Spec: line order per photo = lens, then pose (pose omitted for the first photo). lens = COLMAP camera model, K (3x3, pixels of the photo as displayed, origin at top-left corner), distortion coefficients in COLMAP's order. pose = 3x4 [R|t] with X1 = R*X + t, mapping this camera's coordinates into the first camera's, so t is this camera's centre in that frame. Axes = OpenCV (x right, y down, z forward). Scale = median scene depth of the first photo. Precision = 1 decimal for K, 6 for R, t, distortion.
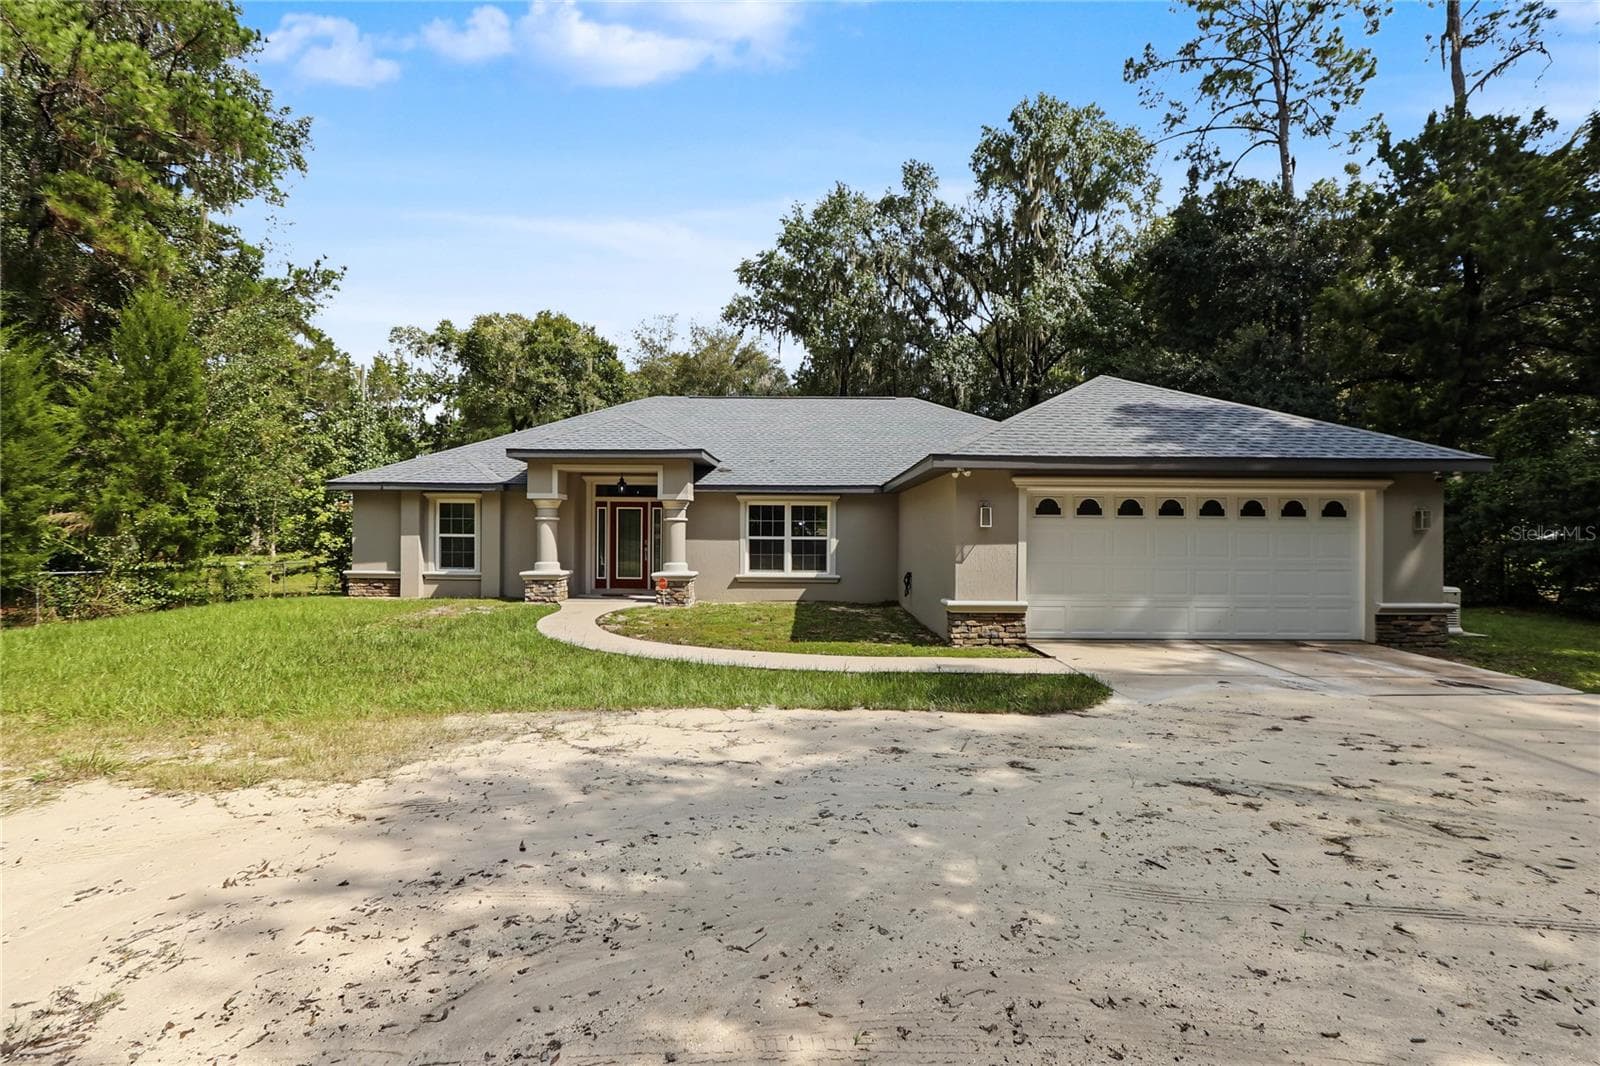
lens RADIAL K [[734.5, 0, 803.8], [0, 734.5, 533.1], [0, 0, 1]] dist [-0.019033, 0.003038]
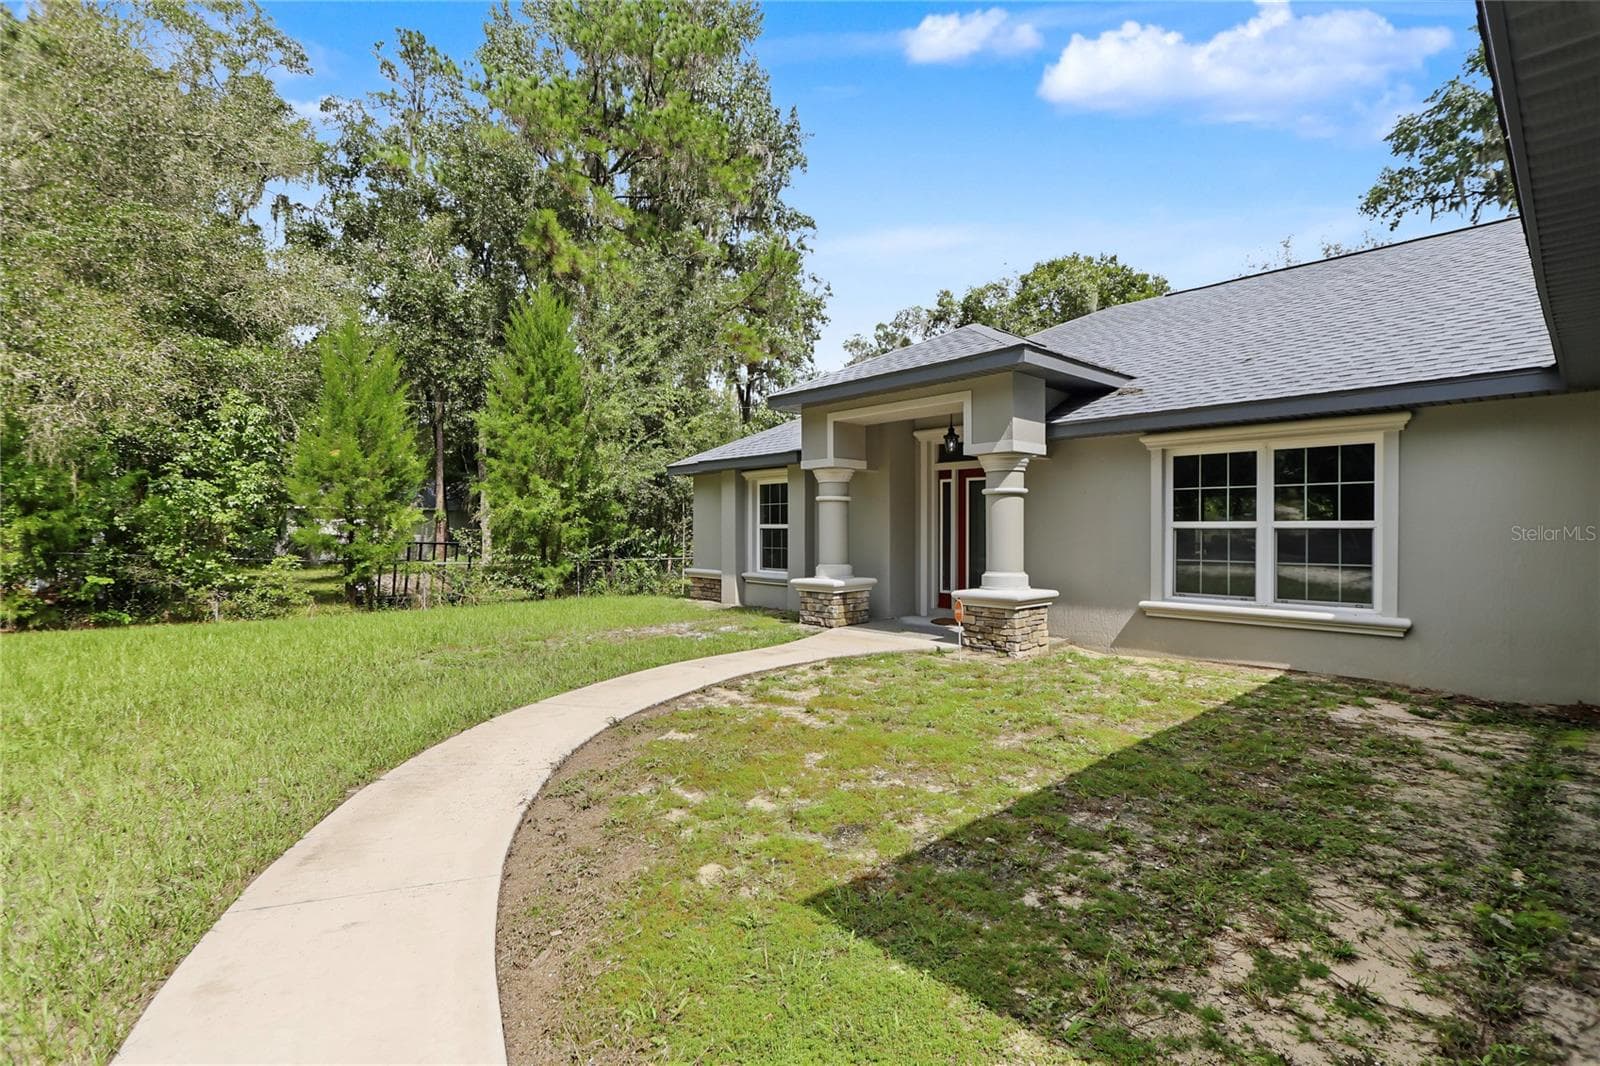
lens RADIAL K [[734.5, 0, 807.9], [0, 734.5, 532.1], [0, 0, 1]] dist [-0.019033, 0.003038]
pose [[0.678509, -0.003774, -0.734583, 0.112266], [0.005584, 0.999984, 0.000020, 0.009530], [0.734571, -0.004115, 0.678519, 0.505687]]
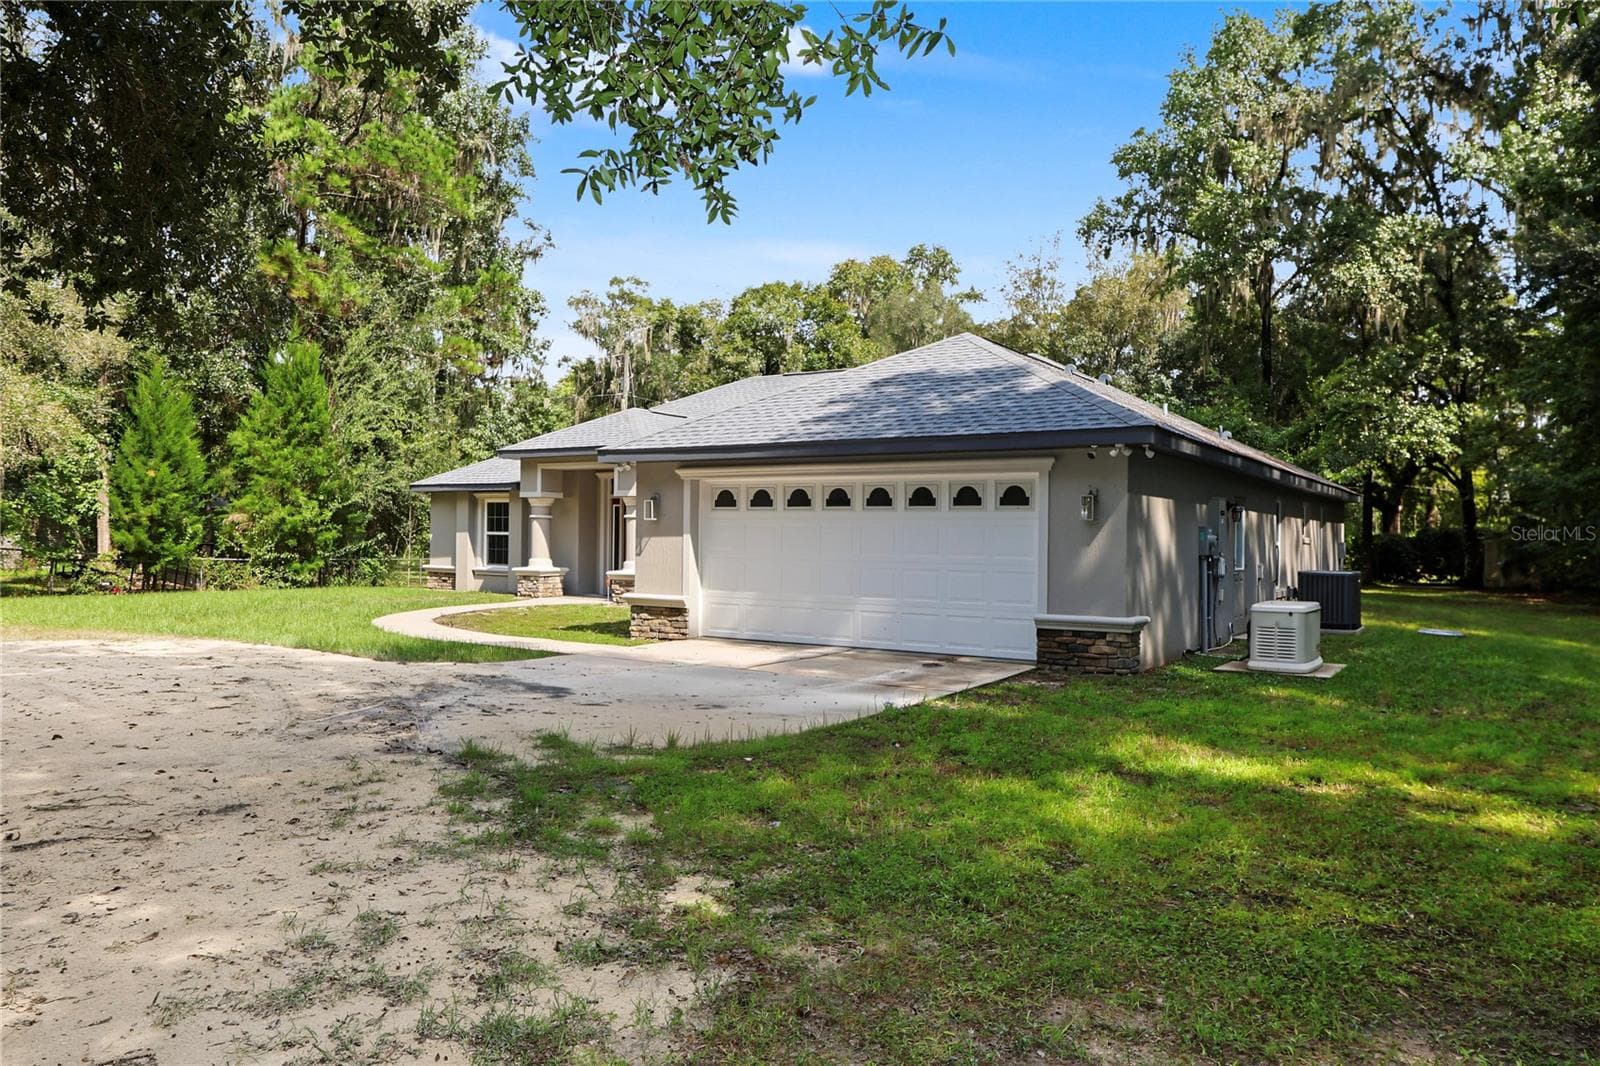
lens RADIAL K [[1094.6, 0, 798.3], [0, 1094.6, 536.3], [0, 0, 1]] dist [-0.005416, 0.003654]
pose [[0.840635, 0.003583, -0.541590, 0.739751], [-0.007105, 0.999965, -0.004413, 0.011748], [0.541555, 0.007558, 0.840631, -0.087846]]
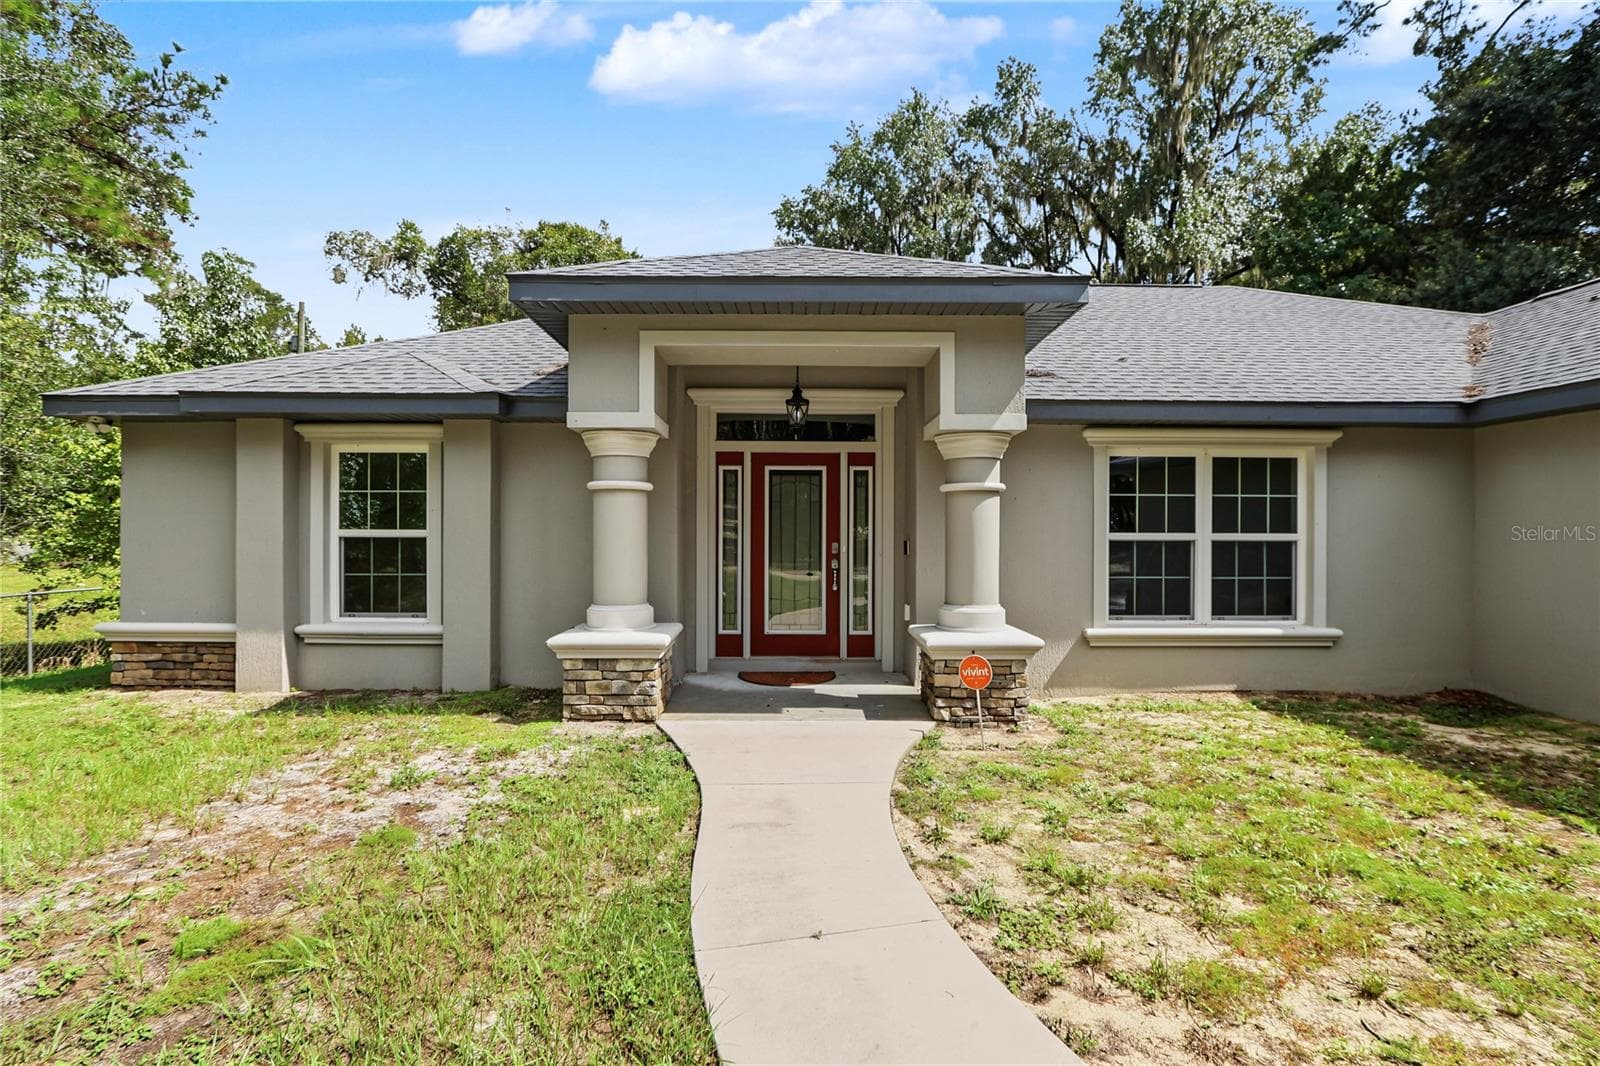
lens RADIAL K [[734.5, 0, 795.9], [0, 734.5, 531.7], [0, 0, 1]] dist [-0.019033, 0.003038]
pose [[0.999973, -0.003123, 0.006639, -0.250270], [0.003132, 0.999994, -0.001317, 0.003599], [-0.006634, 0.001338, 0.999977, 0.597500]]
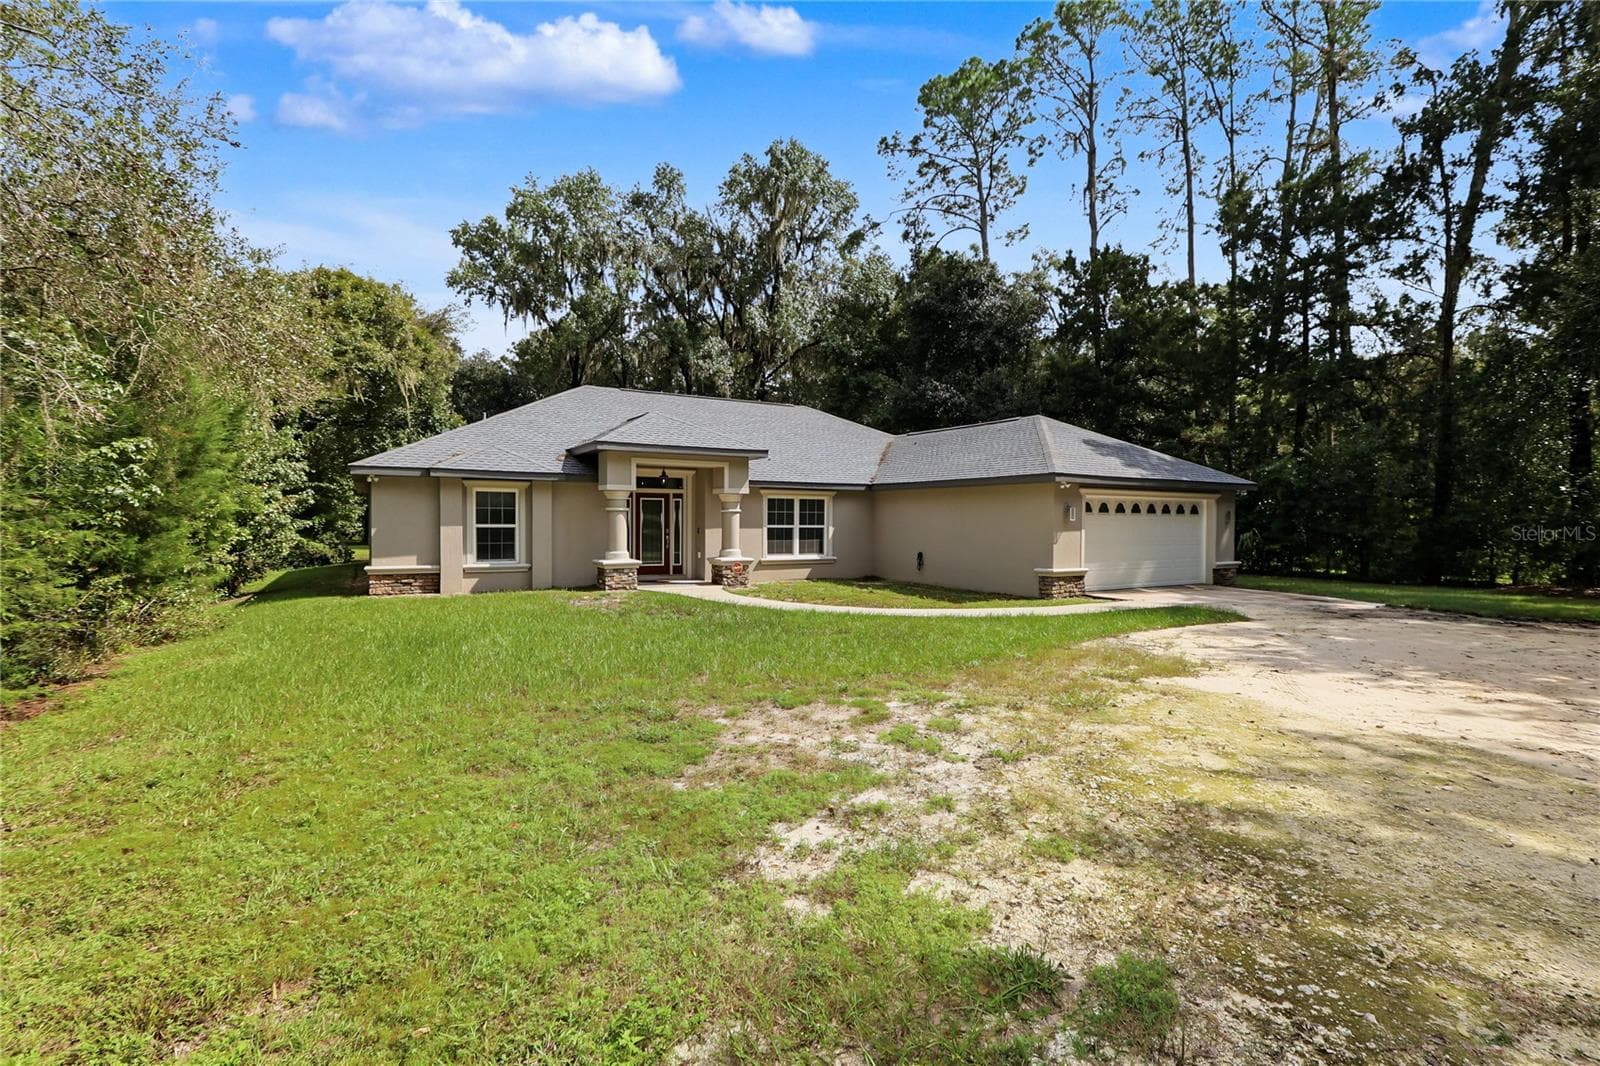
lens RADIAL K [[734.5, 0, 800.6], [0, 734.5, 527.6], [0, 0, 1]] dist [-0.019033, 0.003038]
pose [[0.860315, -0.006416, 0.509722, -0.618781], [-0.001013, 0.999897, 0.014295, -0.008438], [-0.509762, -0.012815, 0.860220, -0.020495]]
